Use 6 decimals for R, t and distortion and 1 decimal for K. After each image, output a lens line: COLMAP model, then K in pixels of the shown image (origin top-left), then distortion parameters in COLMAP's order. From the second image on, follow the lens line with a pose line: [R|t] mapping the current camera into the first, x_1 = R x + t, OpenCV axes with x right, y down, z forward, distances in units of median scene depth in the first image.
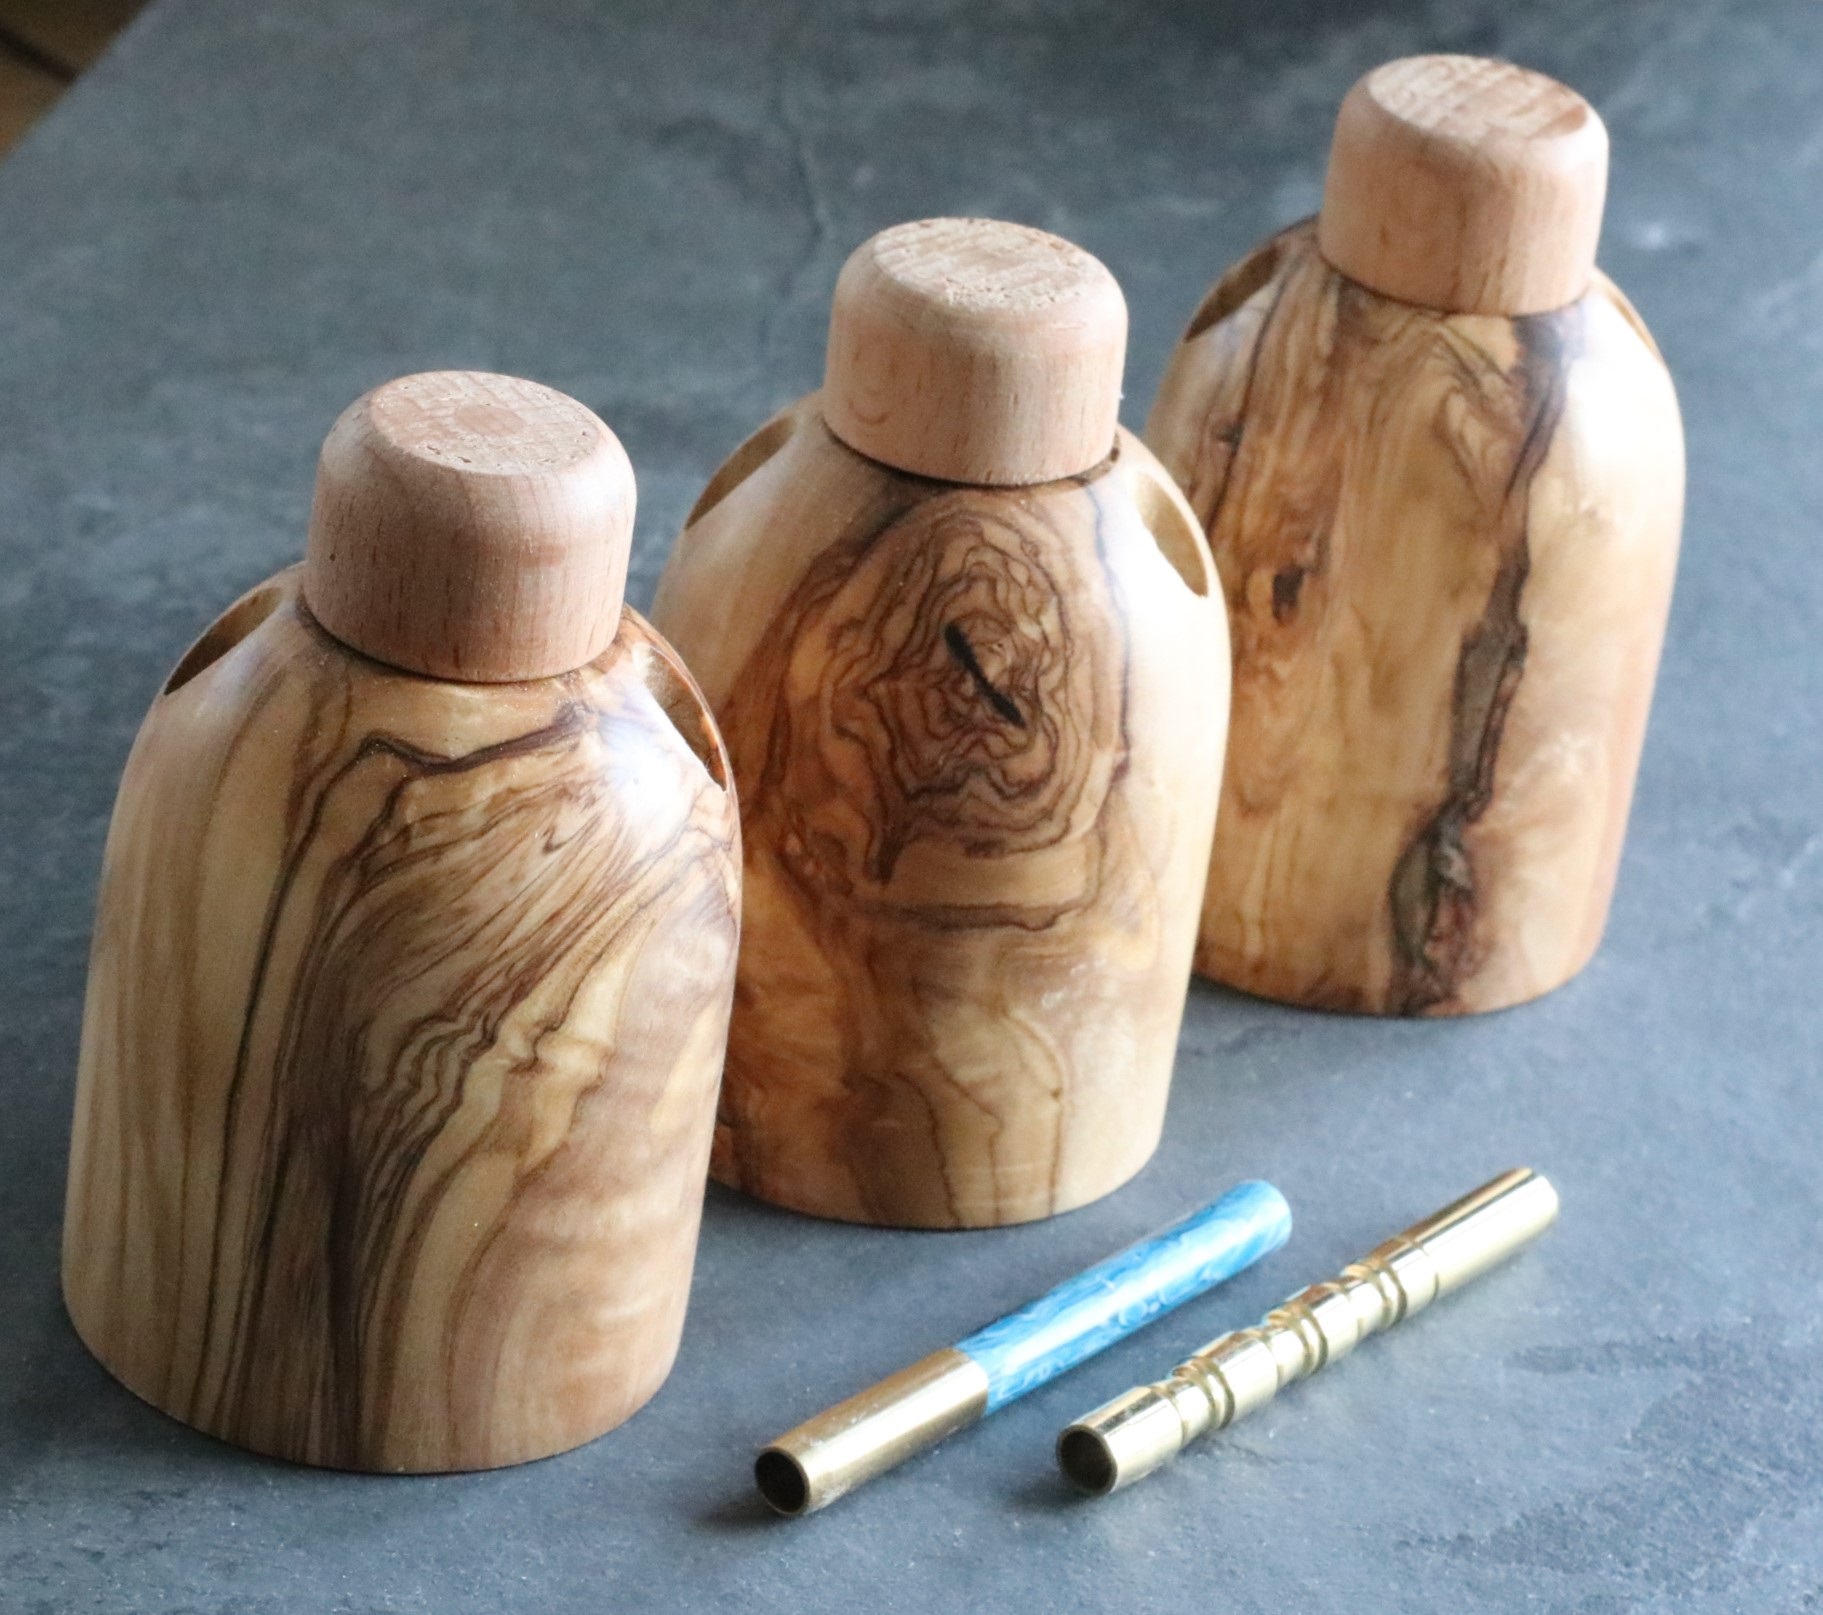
lens RADIAL K [[7211.7, 0, 911.5], [0, 7211.7, 807.5], [0, 0, 1]] dist [-0.100064, -1.176134]
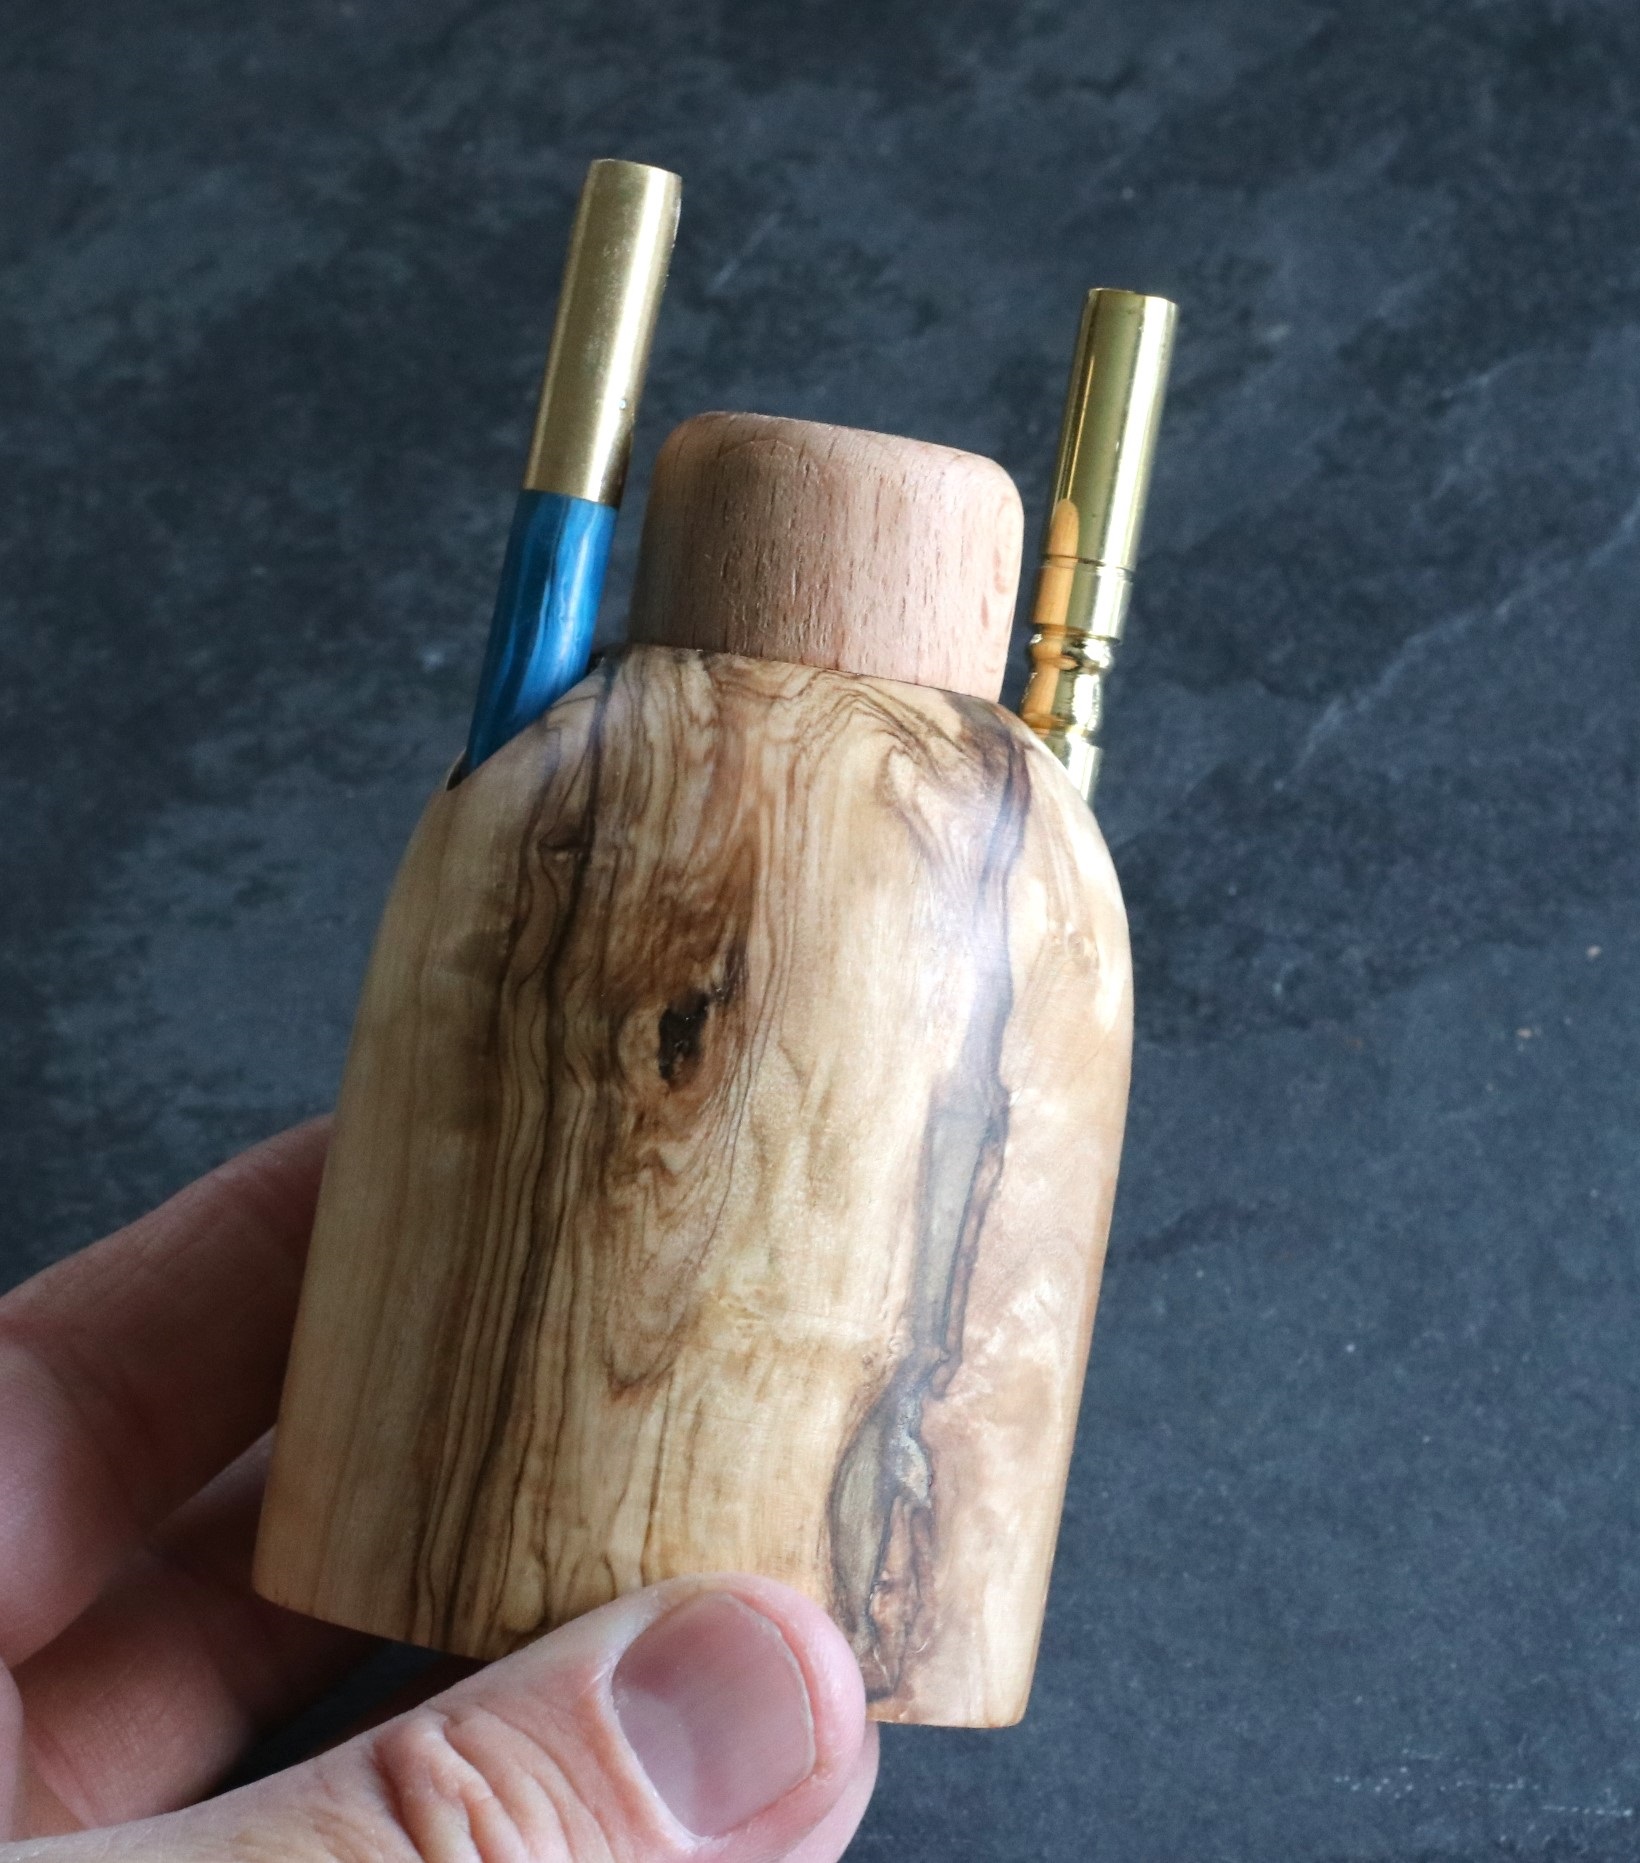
lens RADIAL K [[7369.9, 0, 820.0], [0, 7369.9, 931.5], [0, 0, 1]] dist [-0.100064, -1.176134]
pose [[0.937852, 0.032547, 0.345506, -0.188983], [0.119972, 0.903800, -0.410794, 0.265368], [-0.325639, 0.426715, 0.843726, 0.410086]]
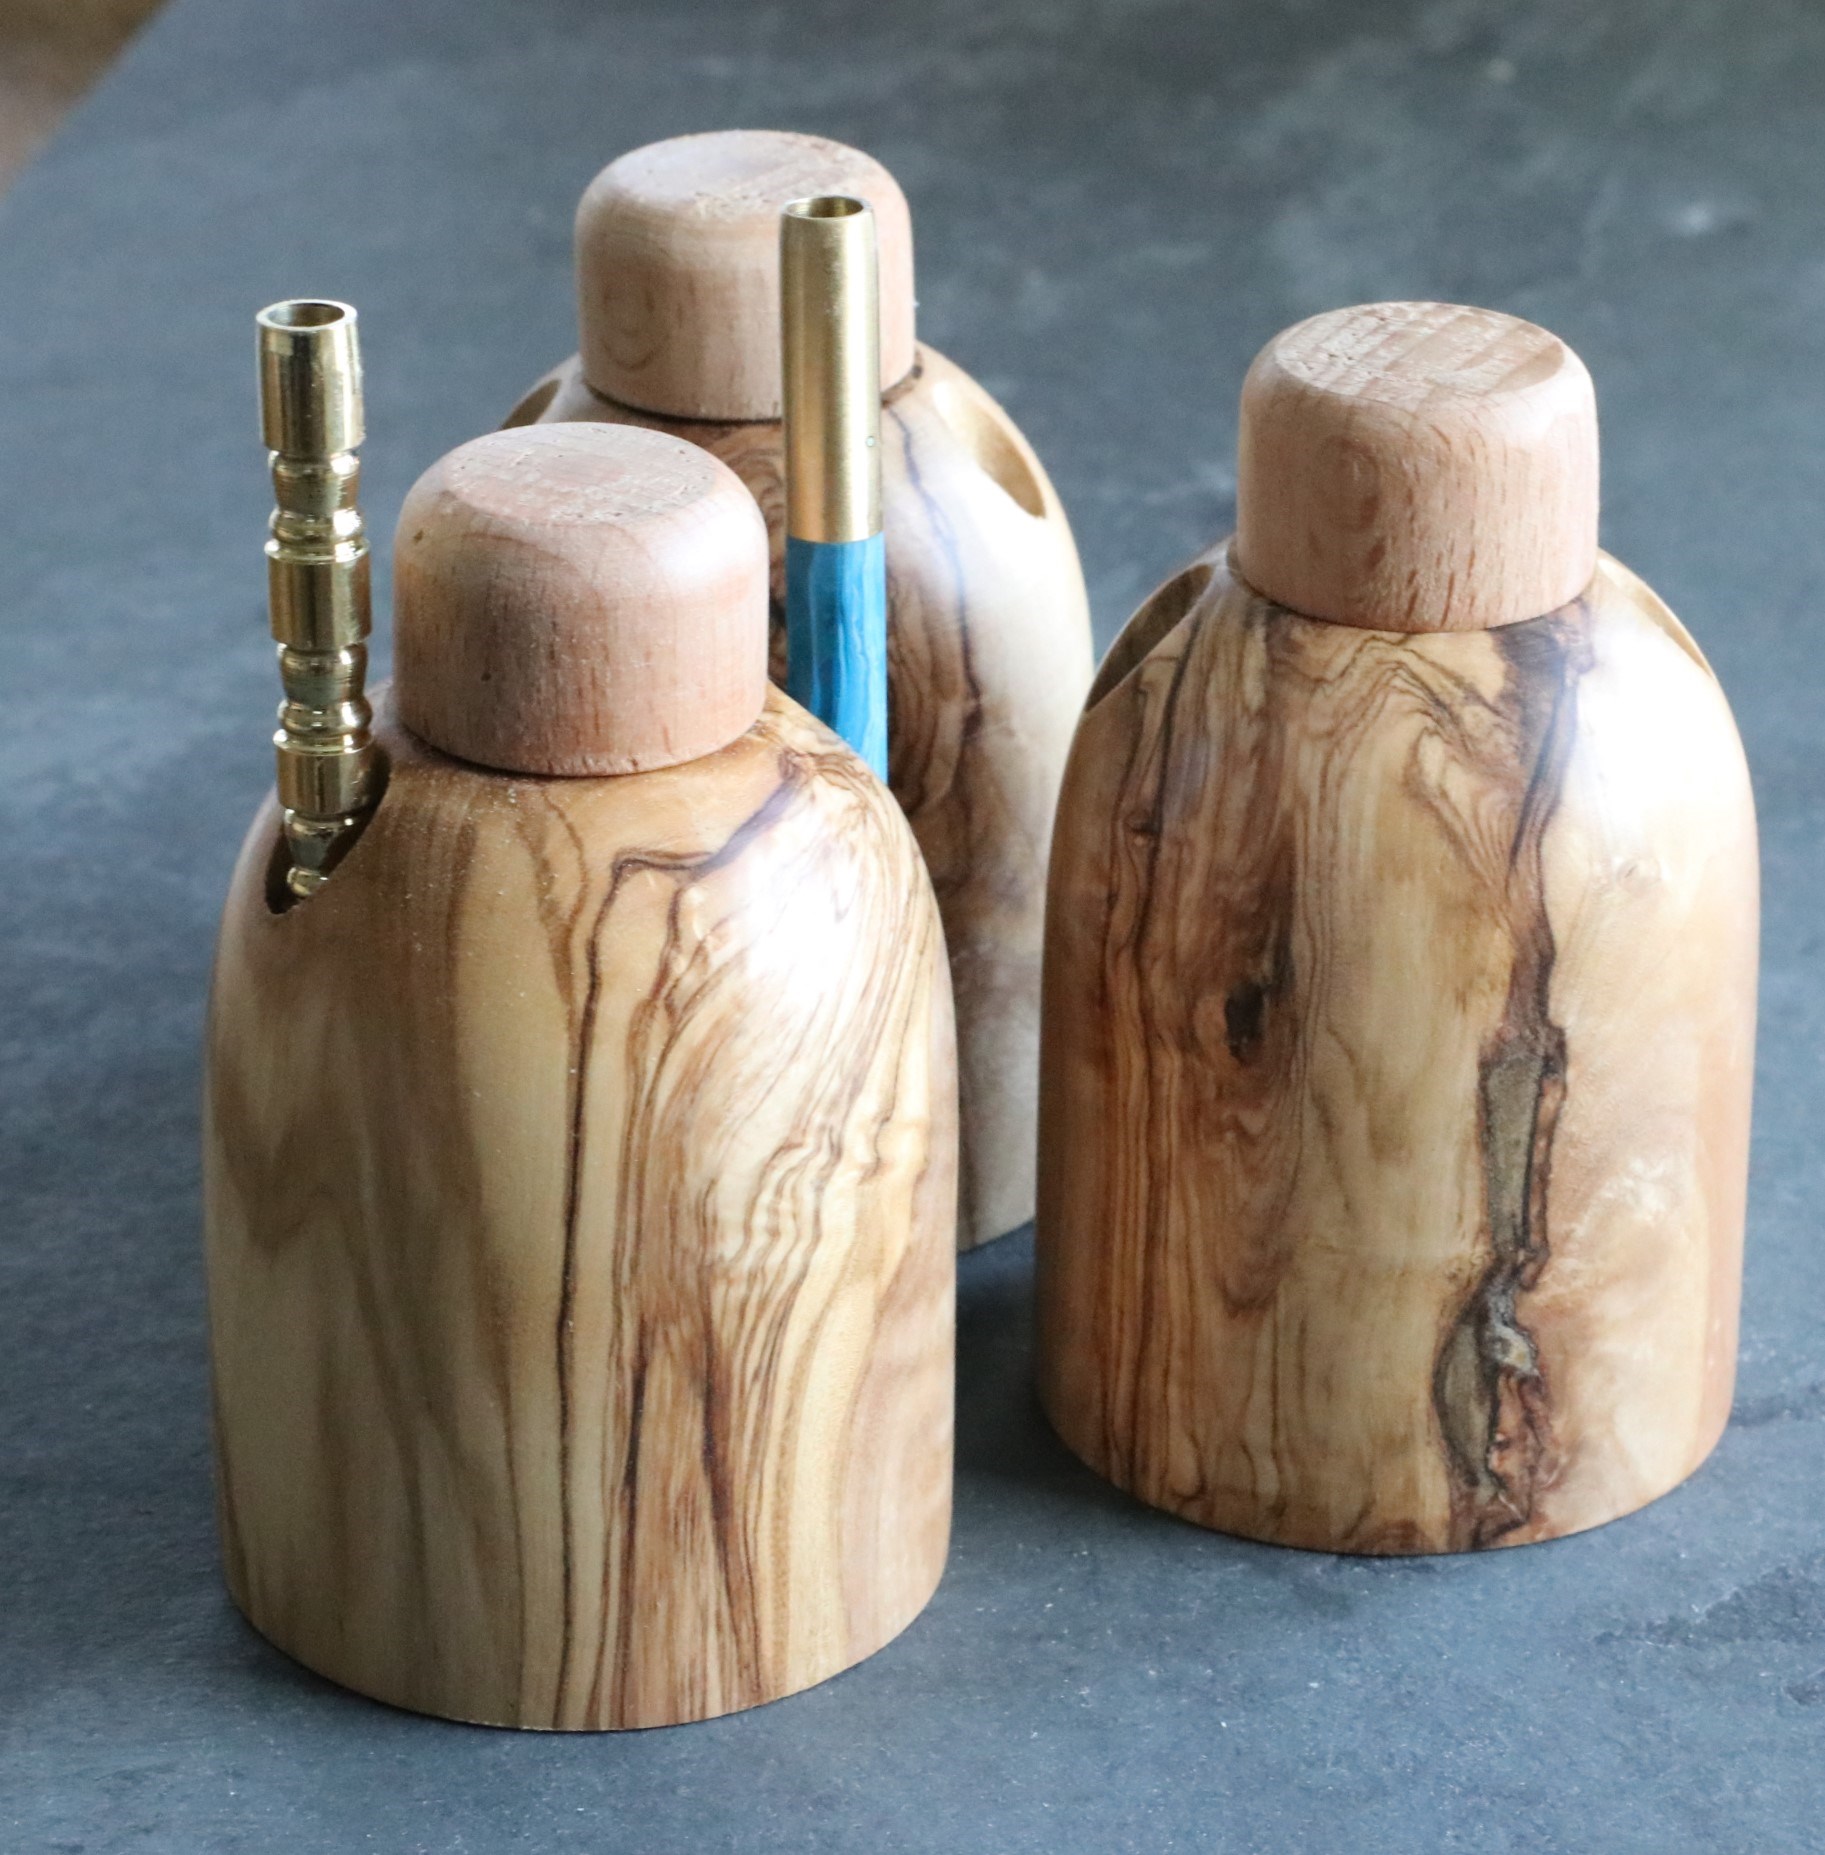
lens RADIAL K [[7238.6, 0, 912.5], [0, 7238.6, 927.5], [0, 0, 1]] dist [-0.126228, -0.097391]
pose [[0.991640, -0.118033, -0.052134, 0.060922], [0.115500, 0.992089, -0.049194, -0.006270], [0.057528, 0.042761, 0.997428, 0.242730]]
